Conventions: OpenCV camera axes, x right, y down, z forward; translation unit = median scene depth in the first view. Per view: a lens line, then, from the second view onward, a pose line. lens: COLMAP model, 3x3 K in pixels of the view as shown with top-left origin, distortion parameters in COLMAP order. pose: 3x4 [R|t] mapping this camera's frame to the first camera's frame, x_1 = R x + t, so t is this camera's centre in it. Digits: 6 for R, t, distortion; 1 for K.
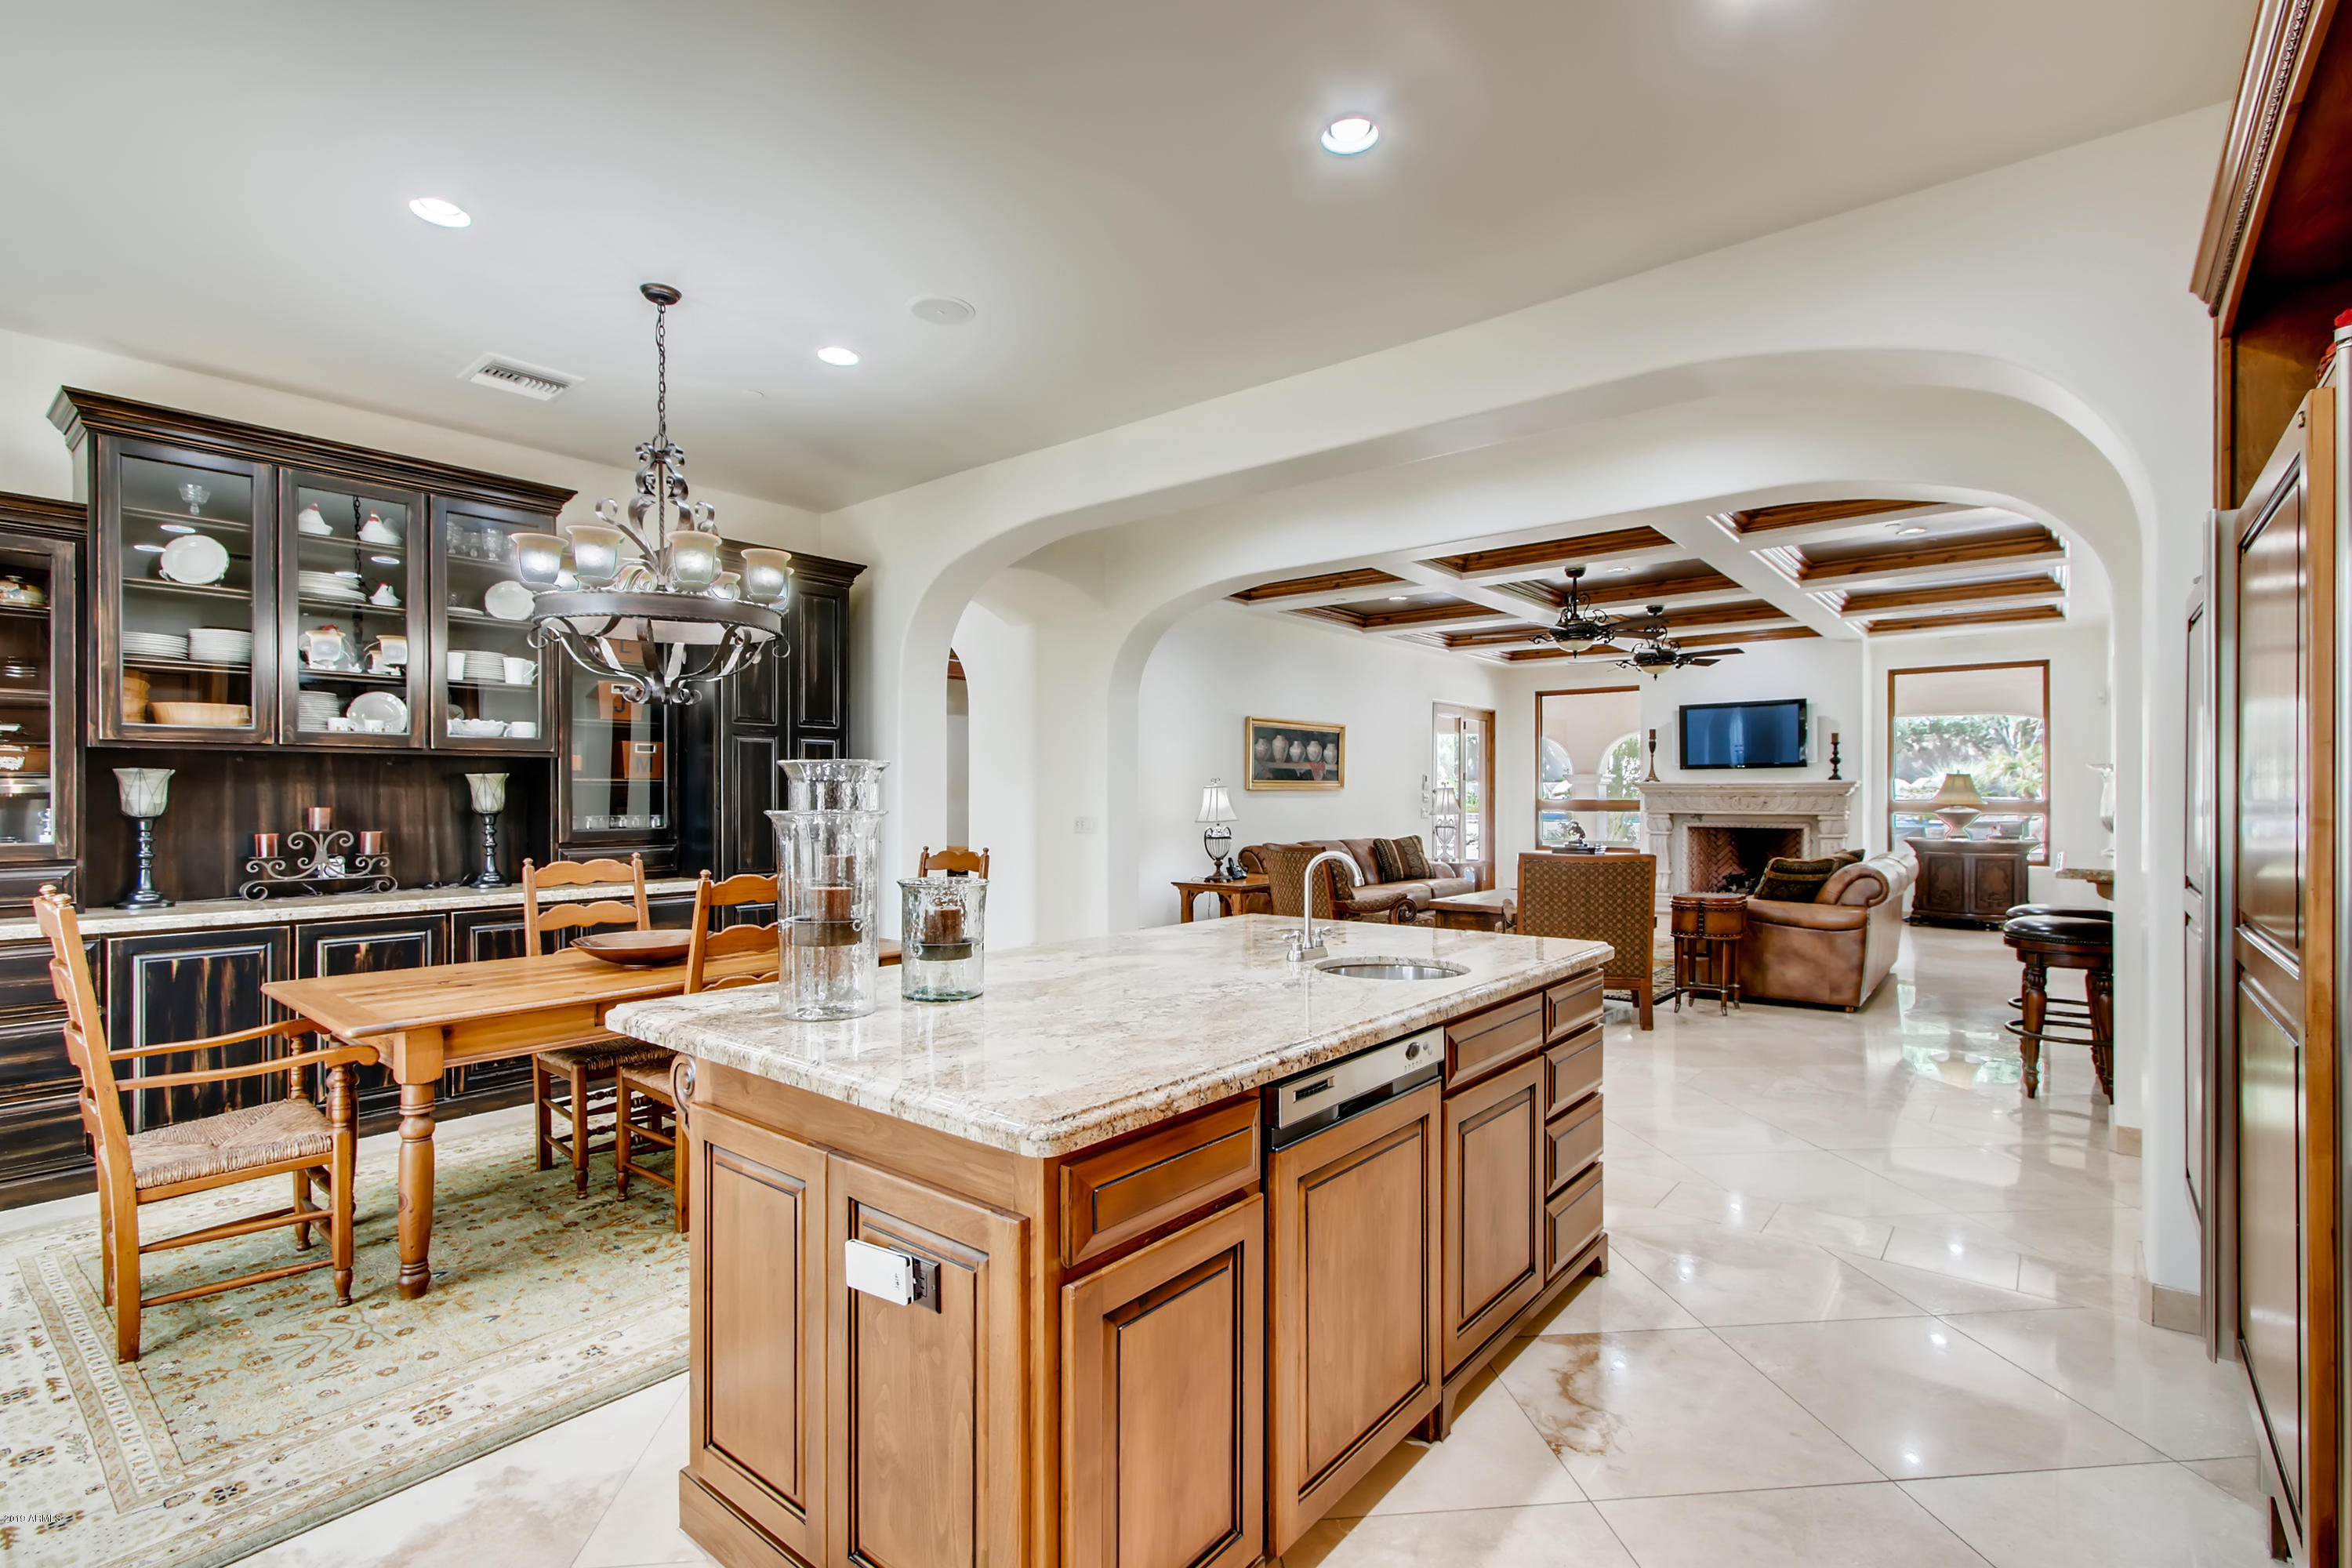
lens RADIAL K [[1087.4, 0, 1177.4], [0, 1087.4, 791.4], [0, 0, 1]] dist [0.000256, -0.000059]
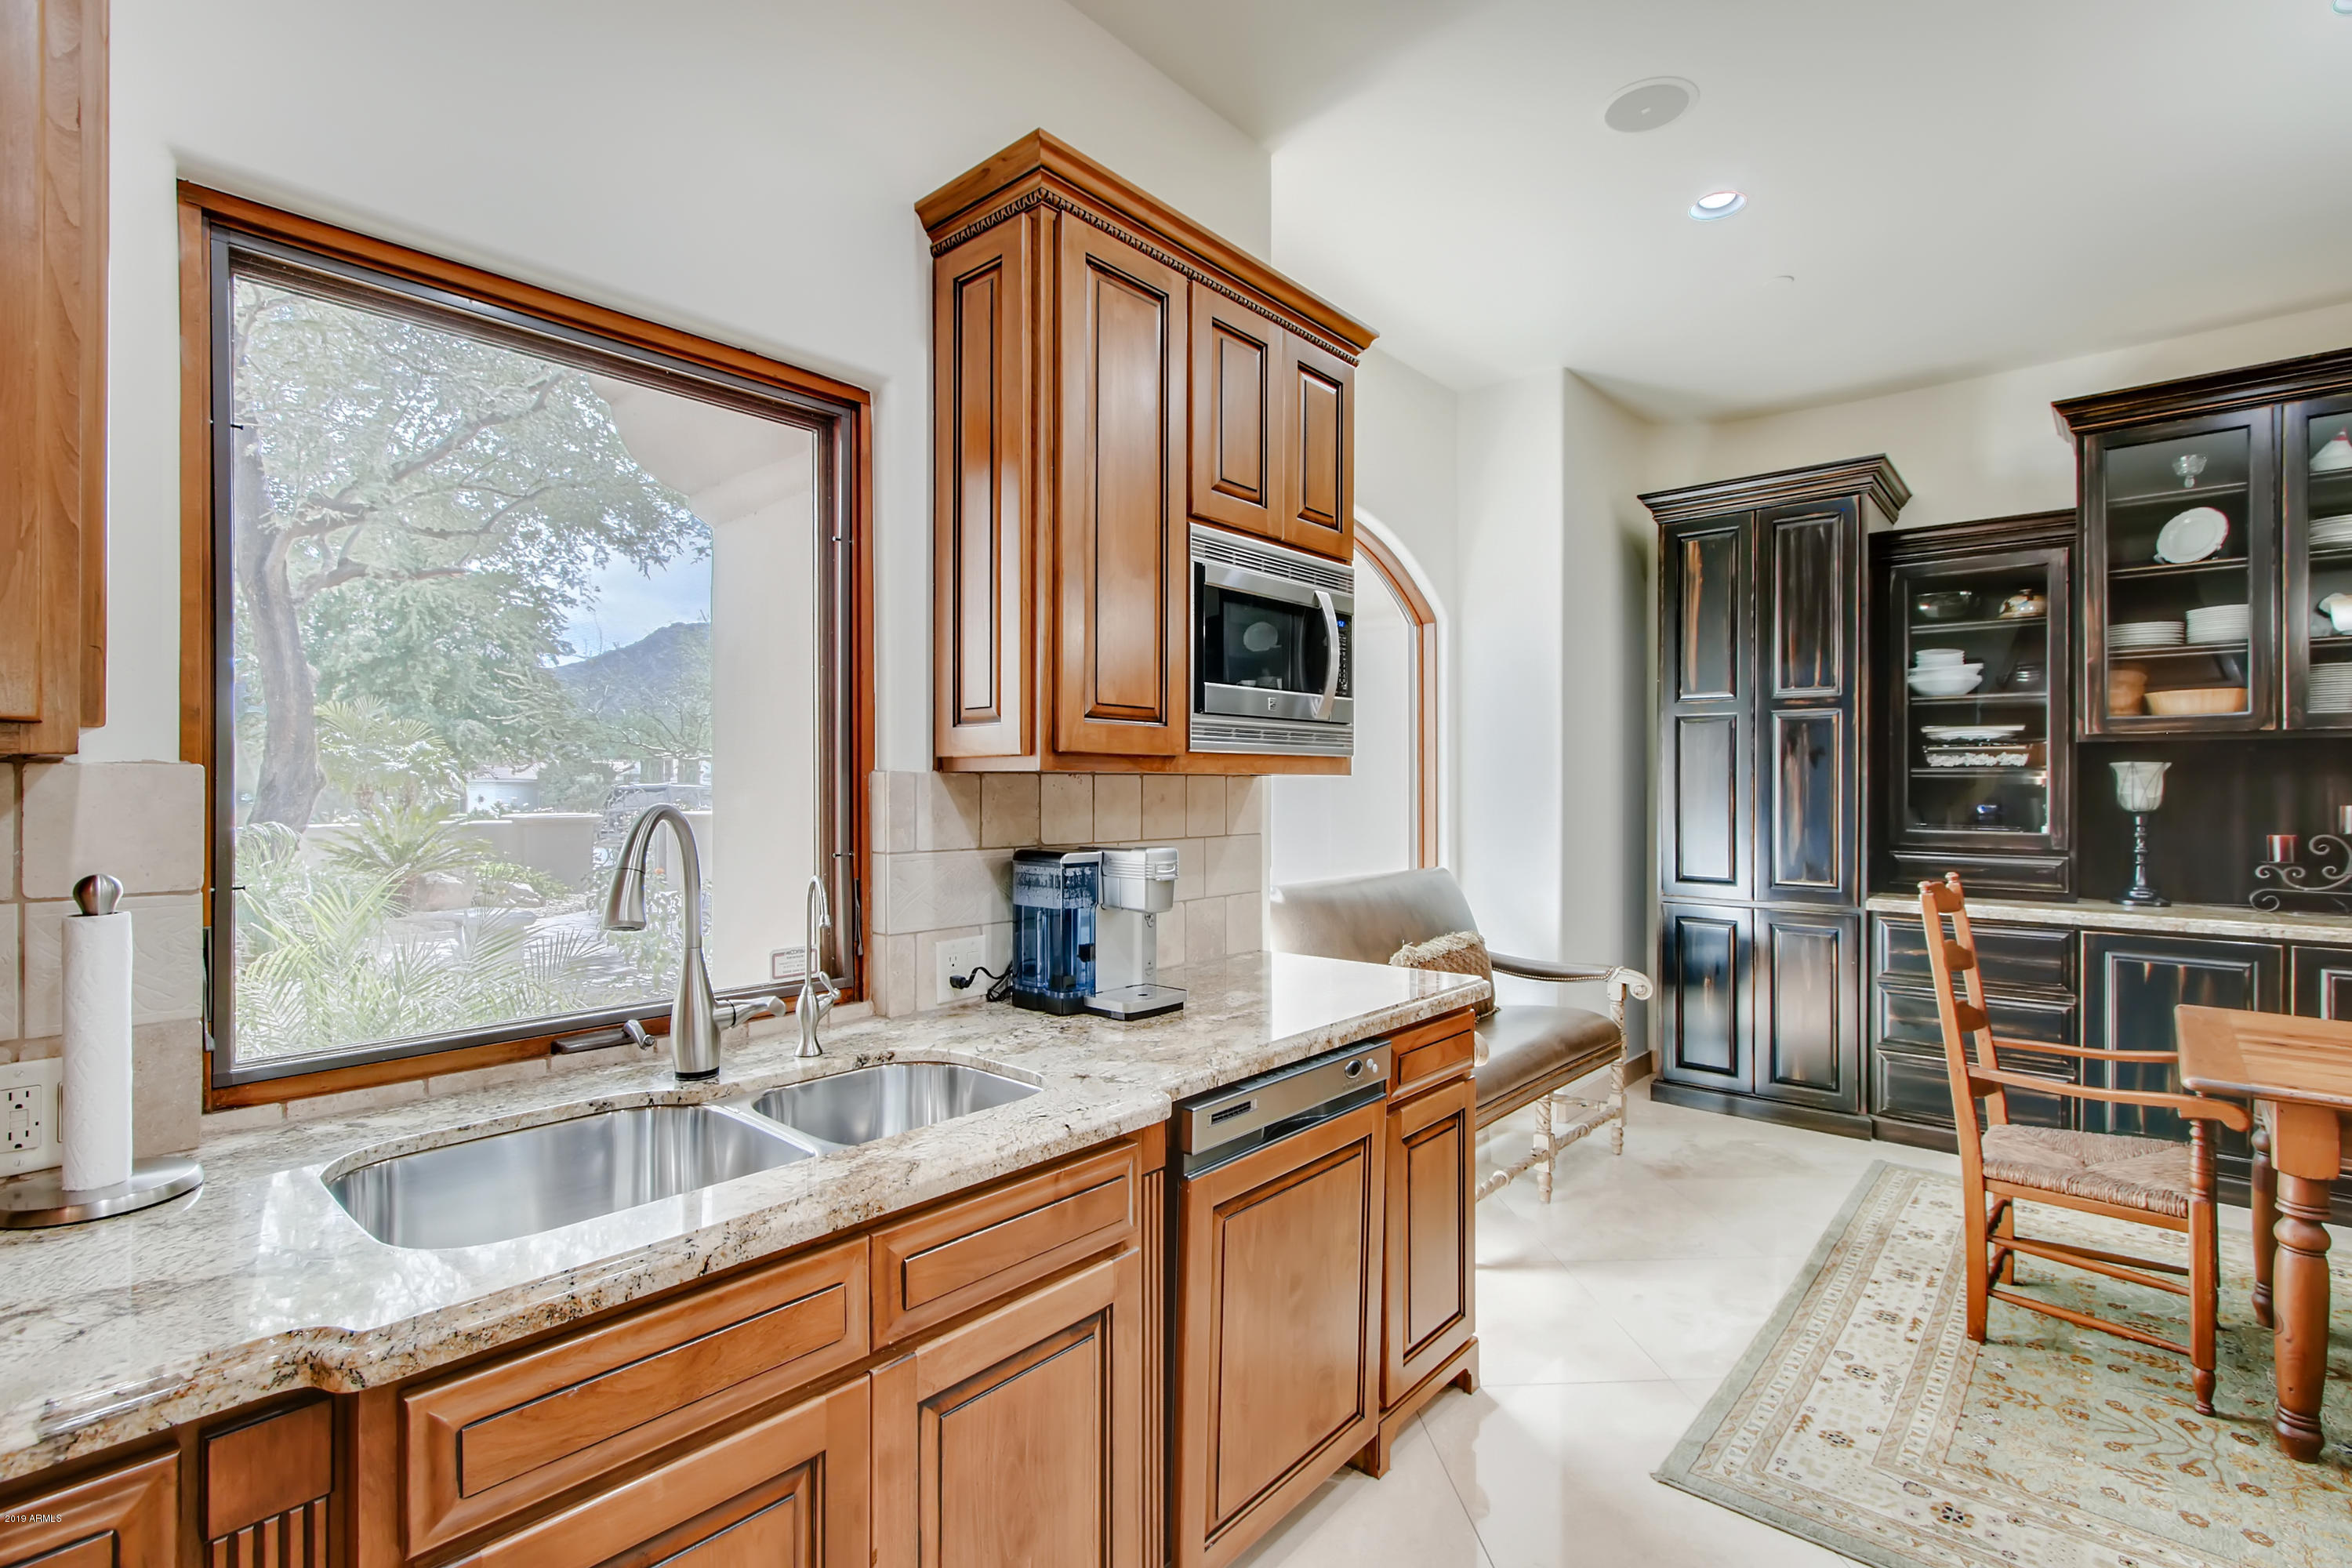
lens RADIAL K [[1087.4, 0, 1176.6], [0, 1087.4, 780.1], [0, 0, 1]] dist [0.000256, -0.000059]
pose [[-0.041253, -0.002890, -0.999145, 0.064896], [0.000648, 0.999996, -0.002919, -0.002557], [0.999149, -0.000768, -0.041251, 0.191418]]
